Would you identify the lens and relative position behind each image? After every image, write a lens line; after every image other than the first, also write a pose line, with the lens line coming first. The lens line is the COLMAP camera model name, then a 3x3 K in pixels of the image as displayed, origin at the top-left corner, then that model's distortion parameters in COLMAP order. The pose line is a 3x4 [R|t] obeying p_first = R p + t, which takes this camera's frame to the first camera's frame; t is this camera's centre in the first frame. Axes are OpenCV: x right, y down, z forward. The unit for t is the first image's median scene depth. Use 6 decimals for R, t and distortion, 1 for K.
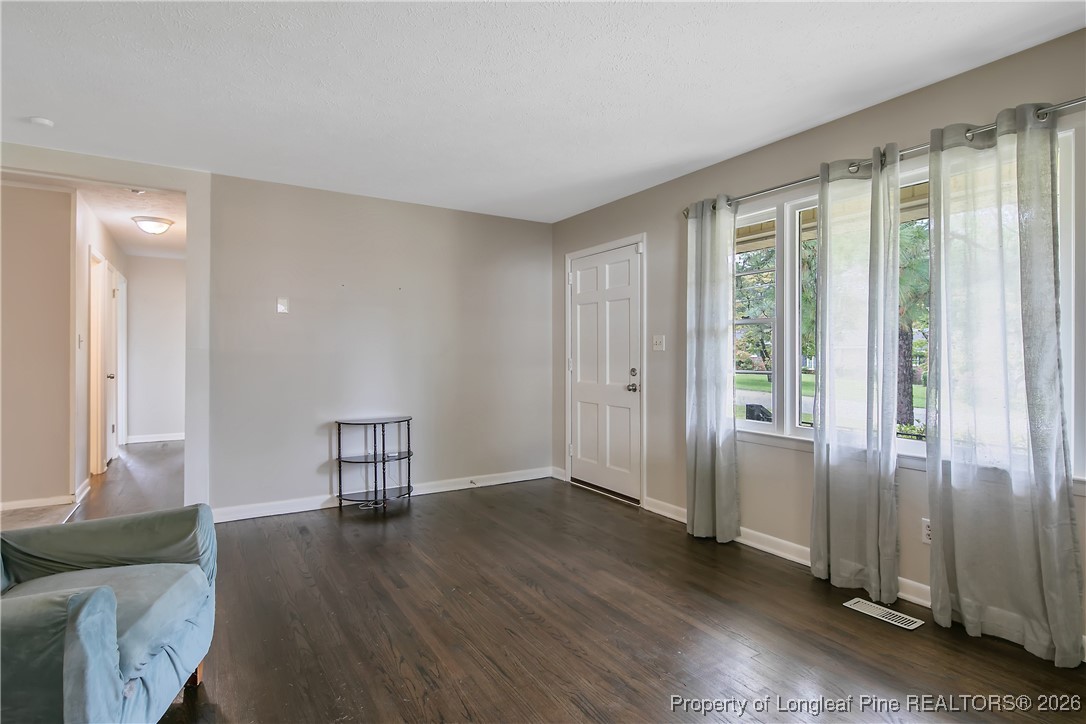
lens RADIAL K [[534.5, 0, 550.6], [0, 534.5, 354.7], [0, 0, 1]] dist [-0.001180, -0.001022]
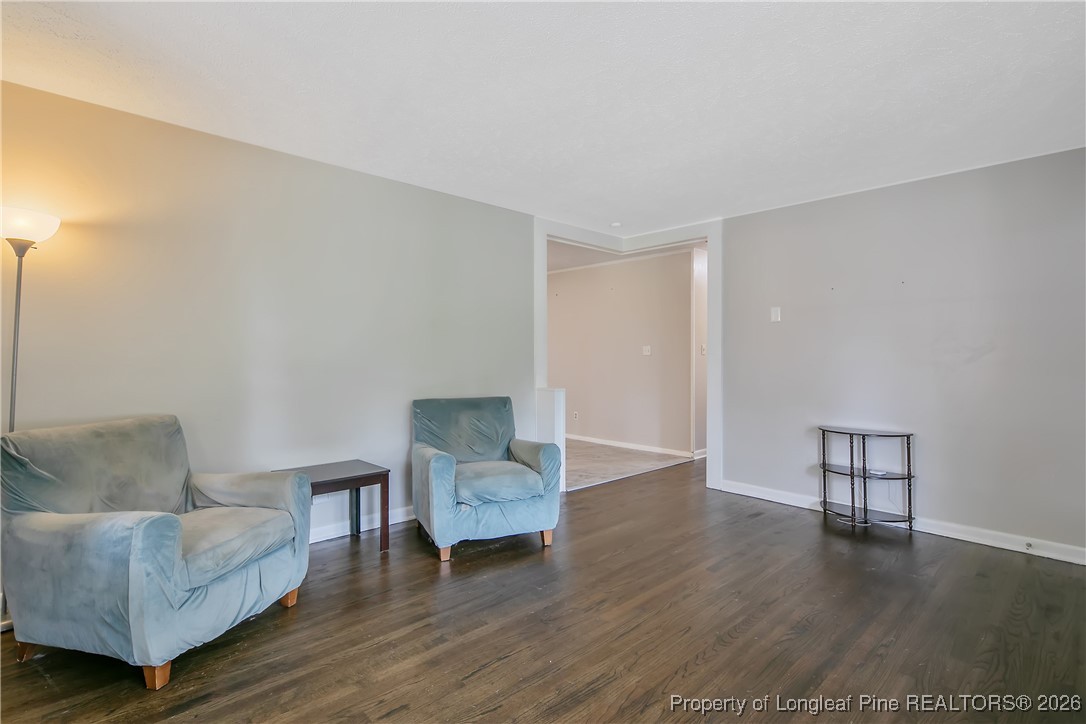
lens RADIAL K [[534.5, 0, 537.8], [0, 534.5, 356.6], [0, 0, 1]] dist [-0.001180, -0.001022]
pose [[0.164731, -0.010466, -0.986283, 0.538556], [-0.000507, 0.999943, -0.010695, 0.005160], [0.986338, 0.002262, 0.164716, 0.334125]]
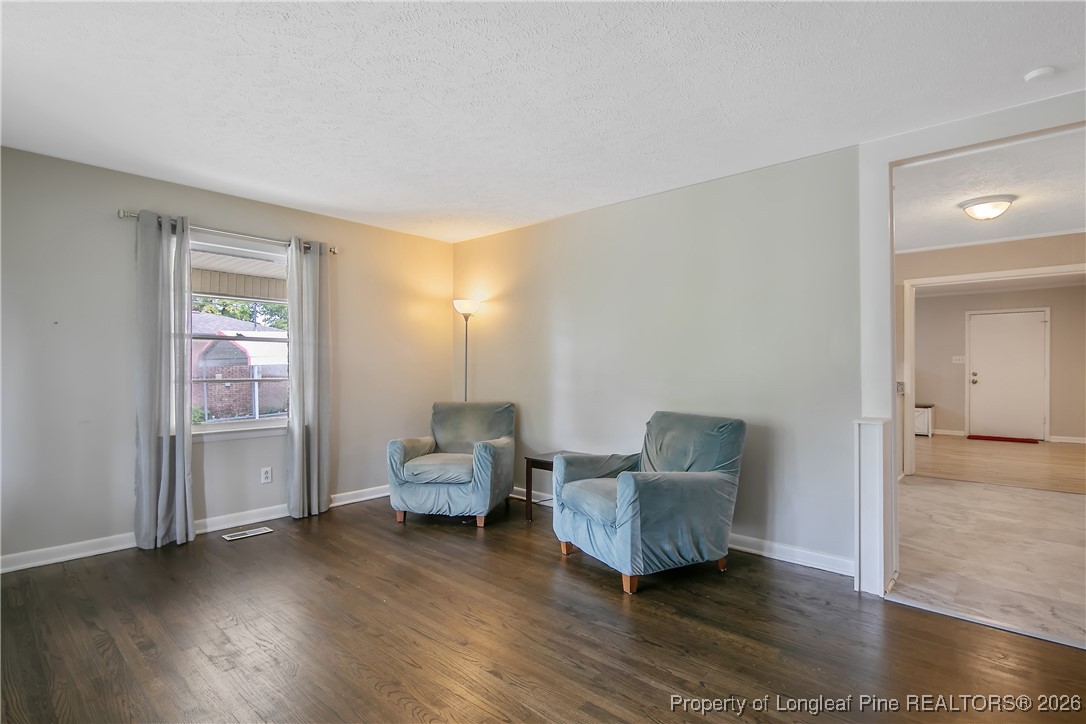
lens RADIAL K [[534.5, 0, 535.4], [0, 534.5, 367.9], [0, 0, 1]] dist [-0.001180, -0.001022]
pose [[-0.974062, -0.007301, -0.226163, -0.039299], [-0.007562, 0.999971, 0.000289, -0.002215], [0.226154, 0.001992, -0.974090, 1.185615]]
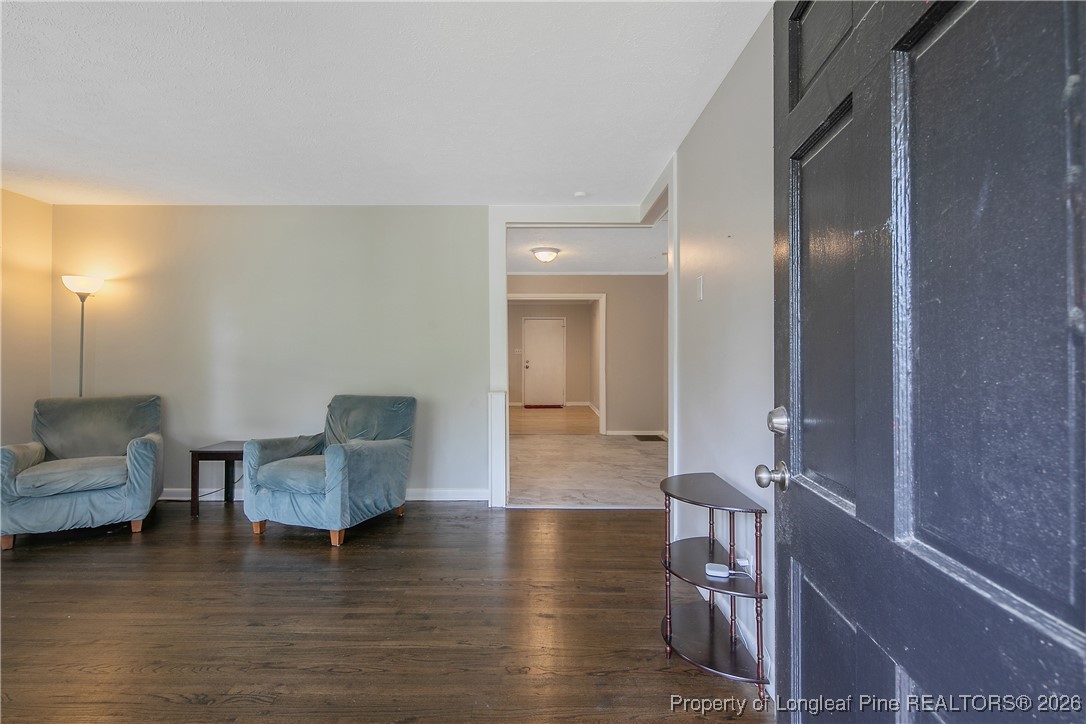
lens RADIAL K [[534.5, 0, 542.5], [0, 534.5, 355.5], [0, 0, 1]] dist [-0.001180, -0.001022]
pose [[-0.565429, -0.009717, -0.824740, 0.205788], [-0.006409, 0.999952, -0.007387, -0.002701], [0.824772, 0.001108, -0.565464, 1.278036]]
